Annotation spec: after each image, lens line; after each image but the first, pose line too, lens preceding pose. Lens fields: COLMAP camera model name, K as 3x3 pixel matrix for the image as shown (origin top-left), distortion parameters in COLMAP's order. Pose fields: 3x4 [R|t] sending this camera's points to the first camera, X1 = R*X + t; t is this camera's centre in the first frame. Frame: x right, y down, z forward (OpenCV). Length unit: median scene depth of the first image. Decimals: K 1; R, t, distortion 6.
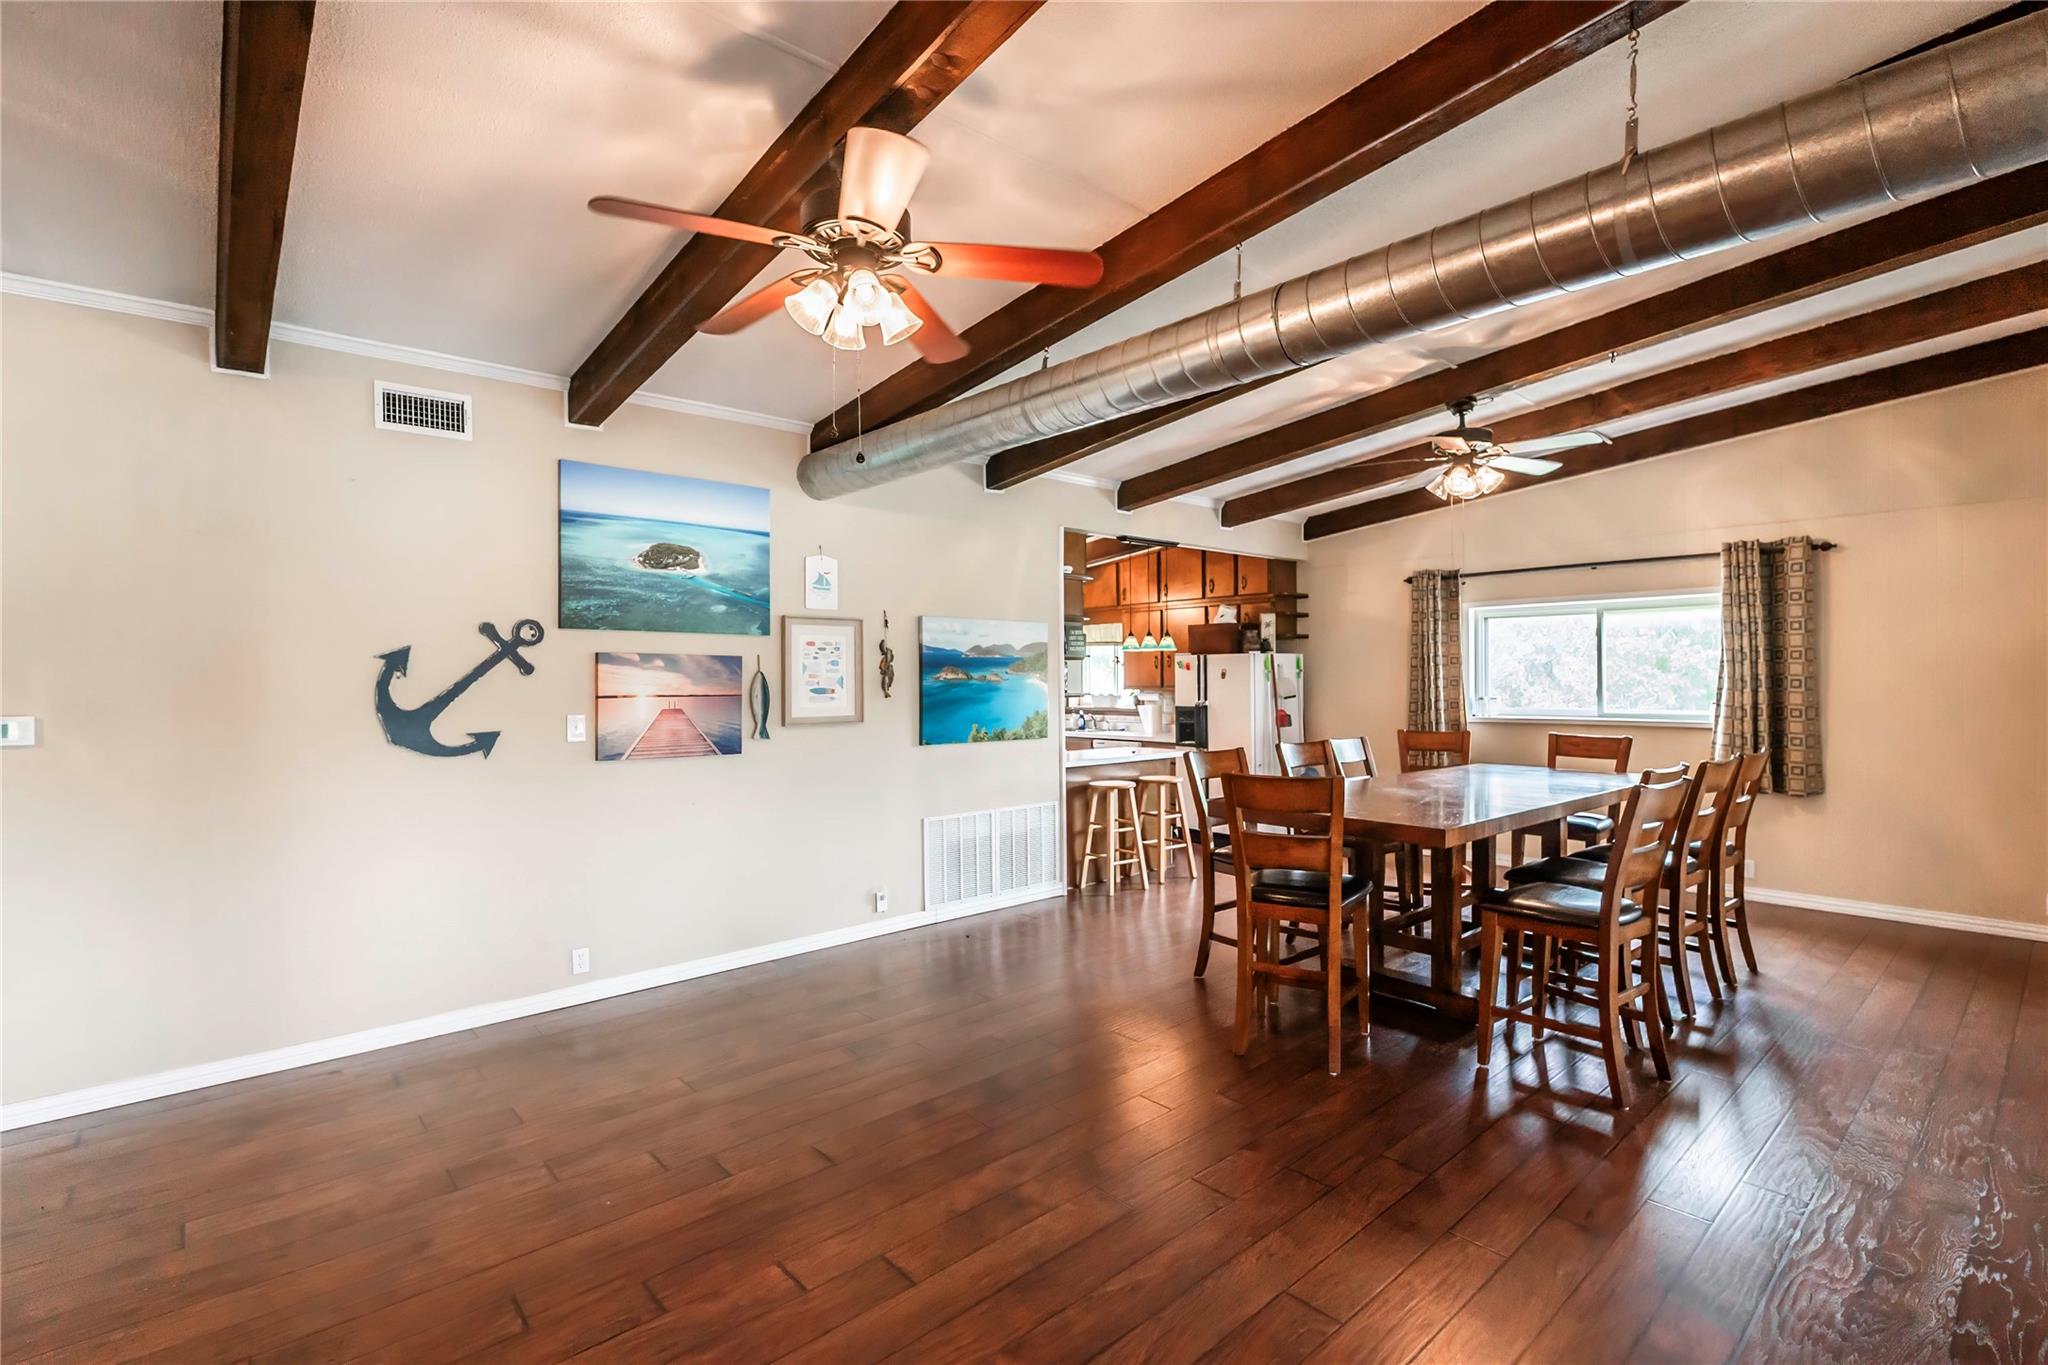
lens RADIAL K [[934.8, 0, 1027.1], [0, 934.8, 678.9], [0, 0, 1]] dist [0.000121, 0.000001]
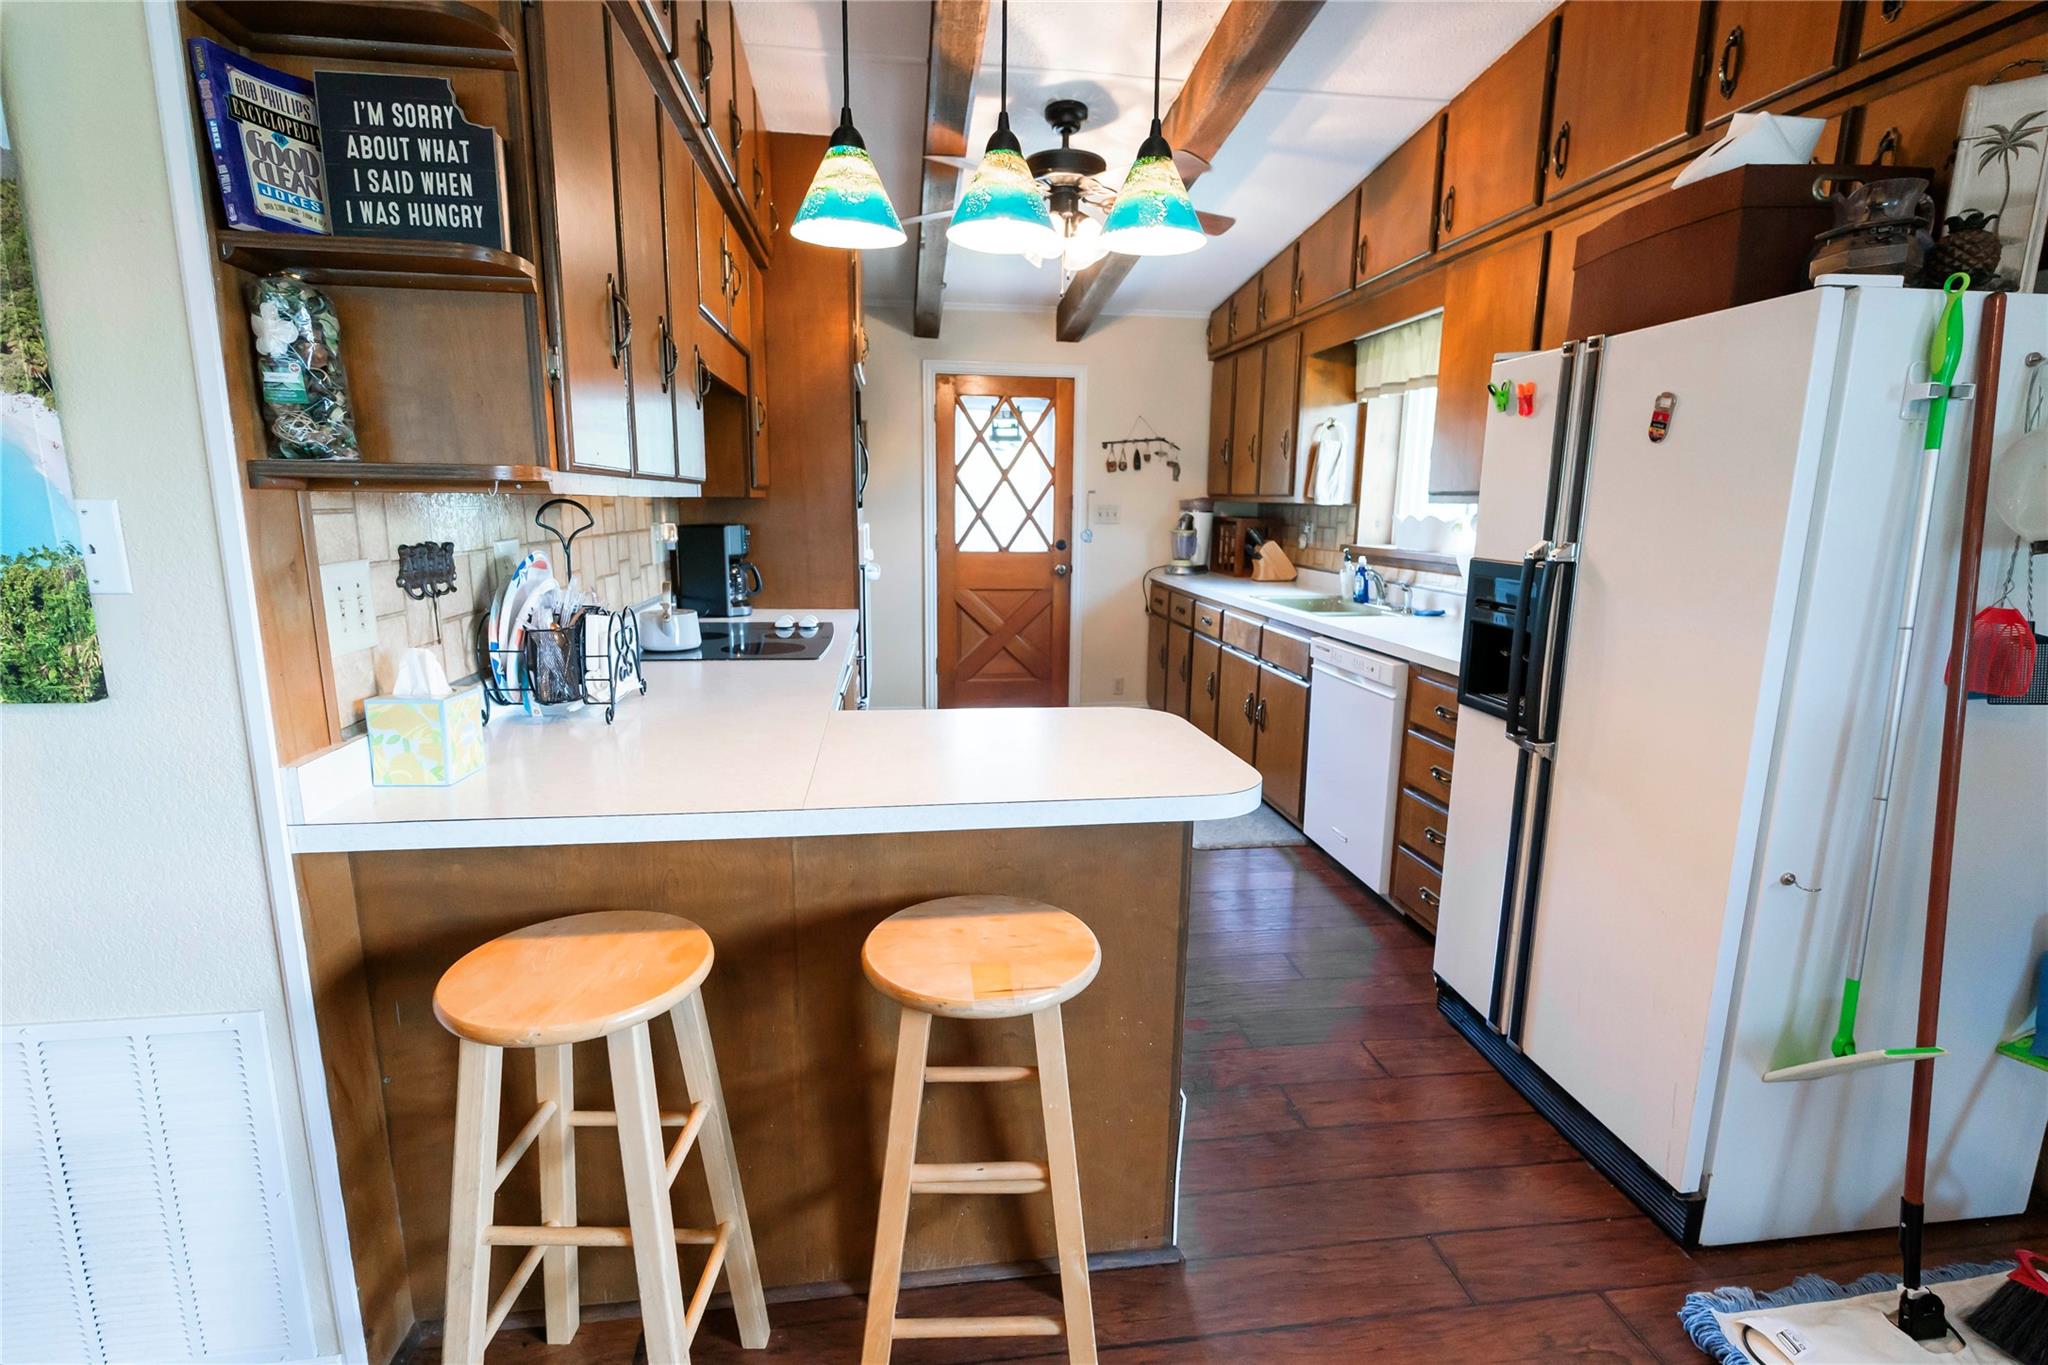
lens RADIAL K [[935.3, 0, 1025.0], [0, 935.3, 678.6], [0, 0, 1]] dist [-0.007290, 0.000602]
pose [[0.829842, 0.127511, -0.543233, 0.203755], [-0.026828, 0.981532, 0.189408, 0.015864], [0.557352, -0.142605, 0.817938, 0.707786]]
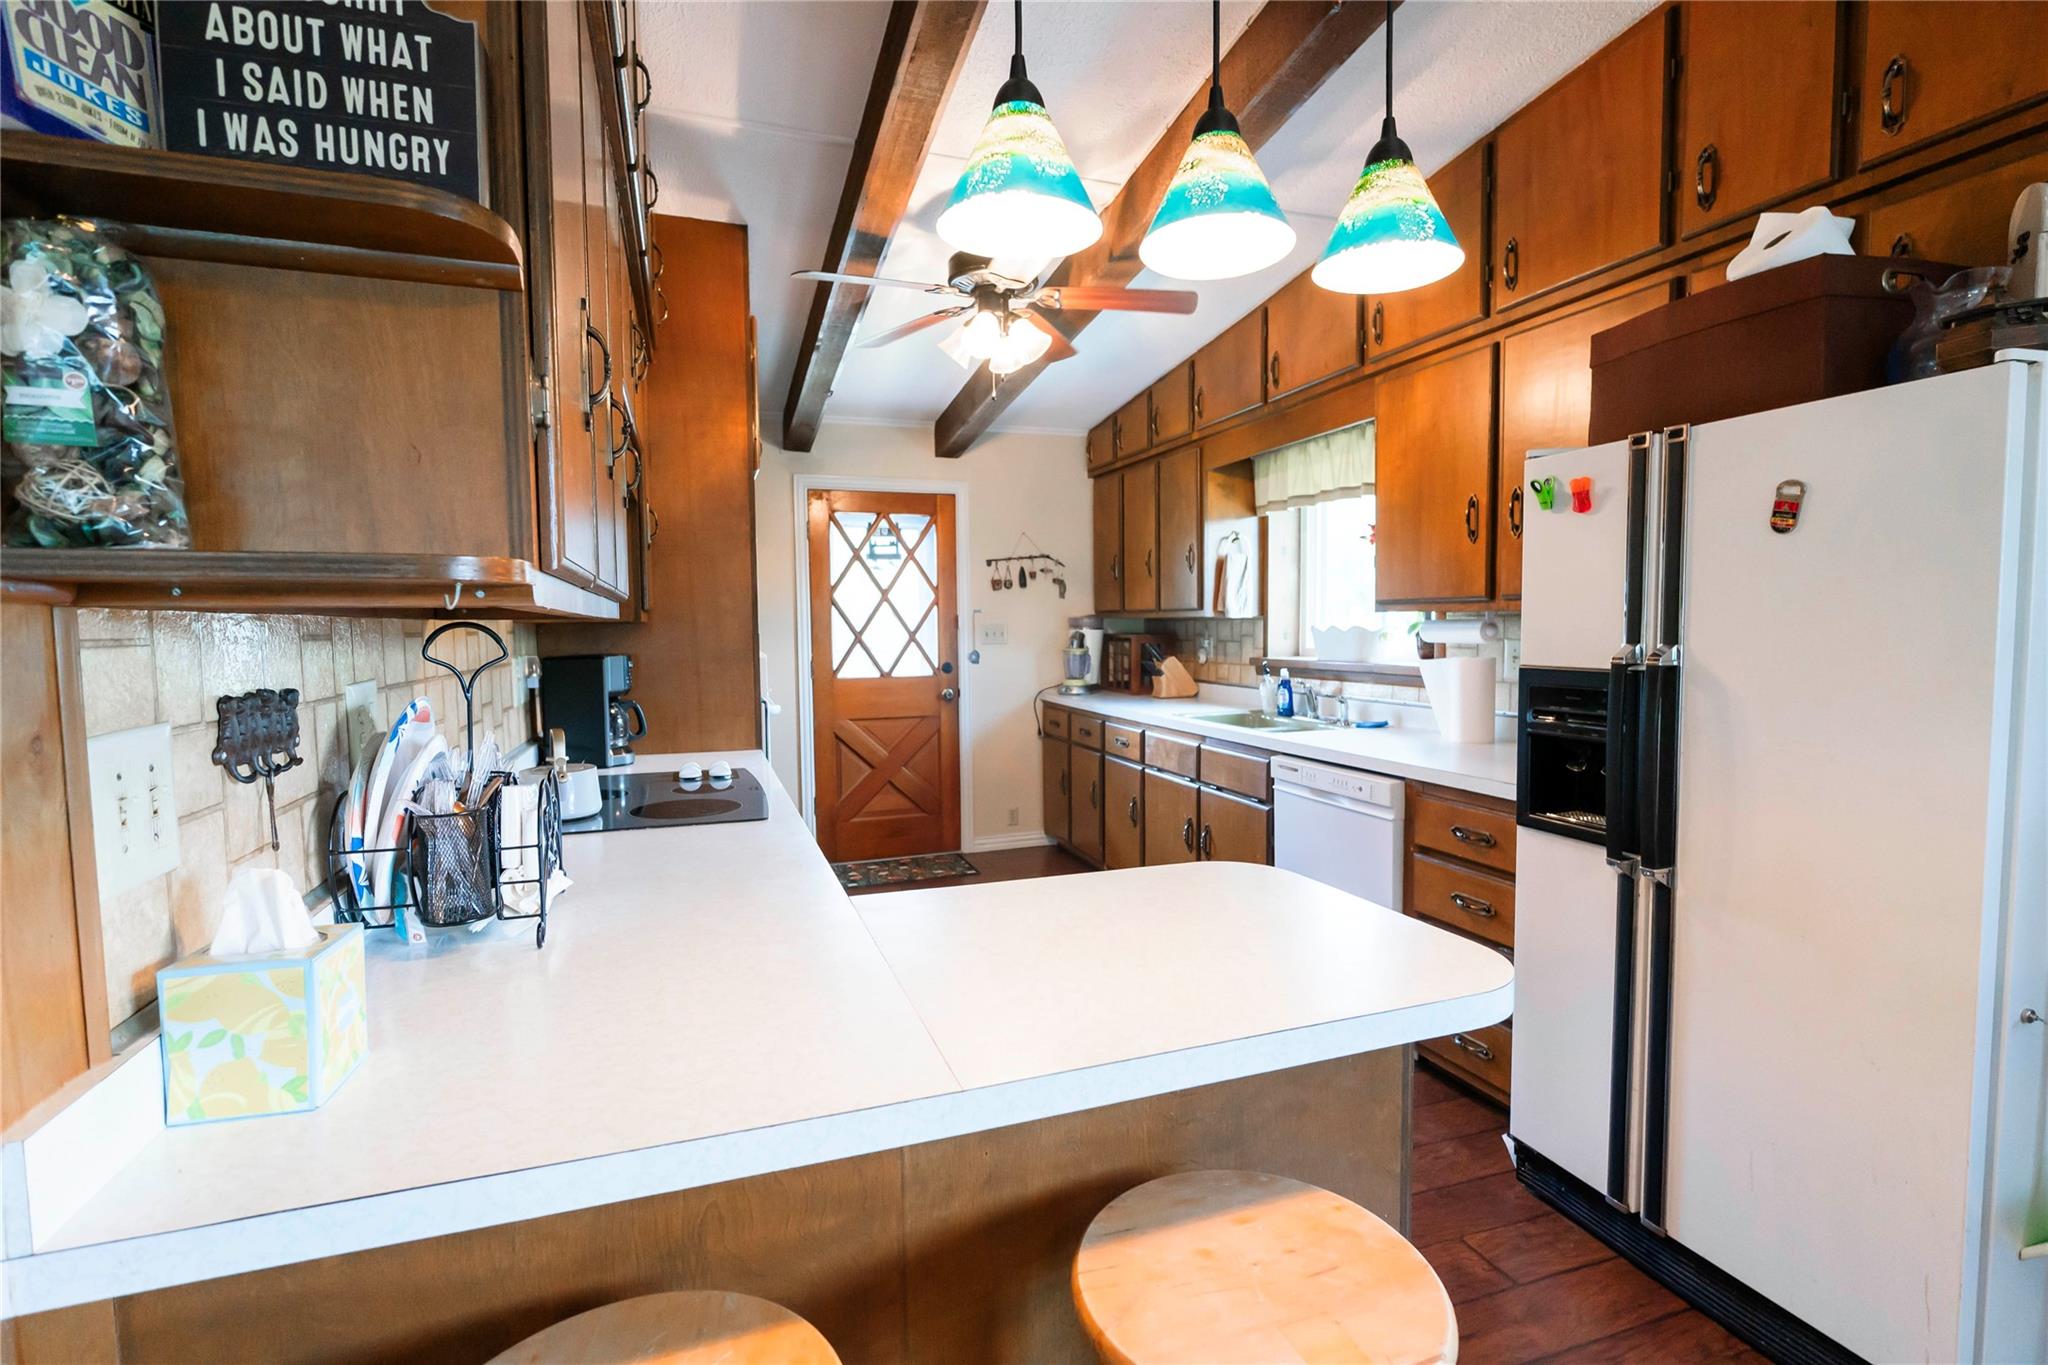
lens RADIAL K [[935.3, 0, 1020.3], [0, 935.3, 680.3], [0, 0, 1]] dist [-0.007290, 0.000602]
pose [[0.923657, 0.026519, -0.382301, 0.131676], [-0.003966, 0.998211, 0.059662, 0.019003], [0.383199, -0.053591, 0.922110, 0.726058]]
